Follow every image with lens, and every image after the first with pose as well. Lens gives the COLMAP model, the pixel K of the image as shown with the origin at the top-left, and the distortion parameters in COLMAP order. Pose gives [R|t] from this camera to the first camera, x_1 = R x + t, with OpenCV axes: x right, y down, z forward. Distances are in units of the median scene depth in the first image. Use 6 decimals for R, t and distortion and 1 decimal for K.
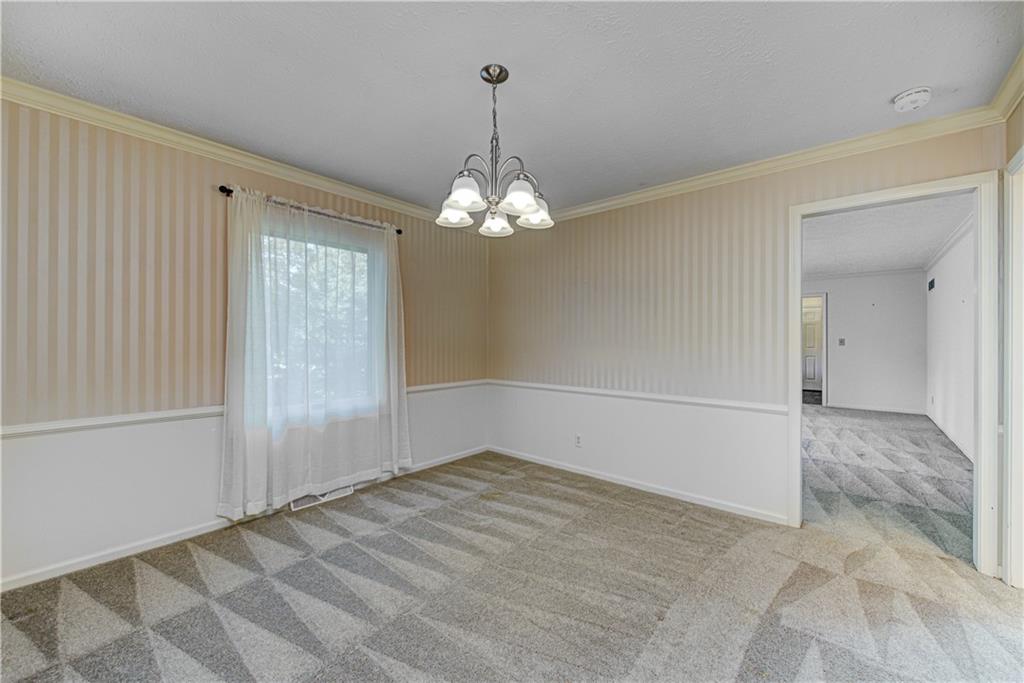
lens RADIAL K [[413.6, 0, 512.0], [0, 413.6, 341.5], [0, 0, 1]] dist [0.023616, -0.000088]
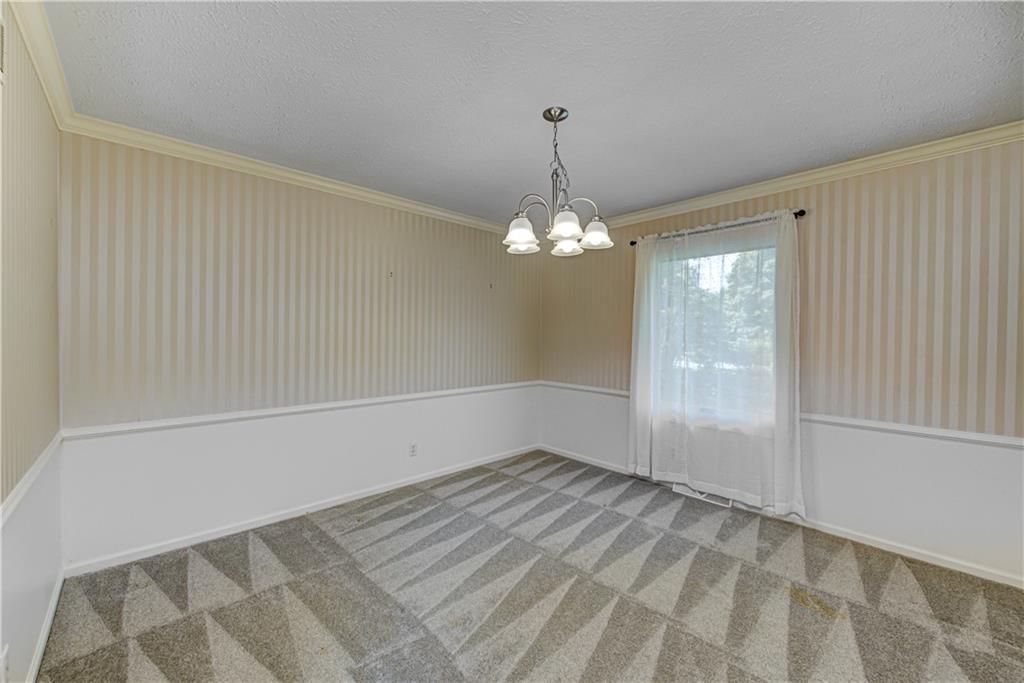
lens RADIAL K [[401.8, 0, 512.0], [0, 401.8, 341.5], [0, 0, 1]] dist [-0.001235, -0.000416]
pose [[-0.105490, 0.007791, -0.994390, 0.675660], [-0.015083, 0.999842, 0.009434, -0.025592], [0.994306, 0.015994, -0.105356, 0.668706]]
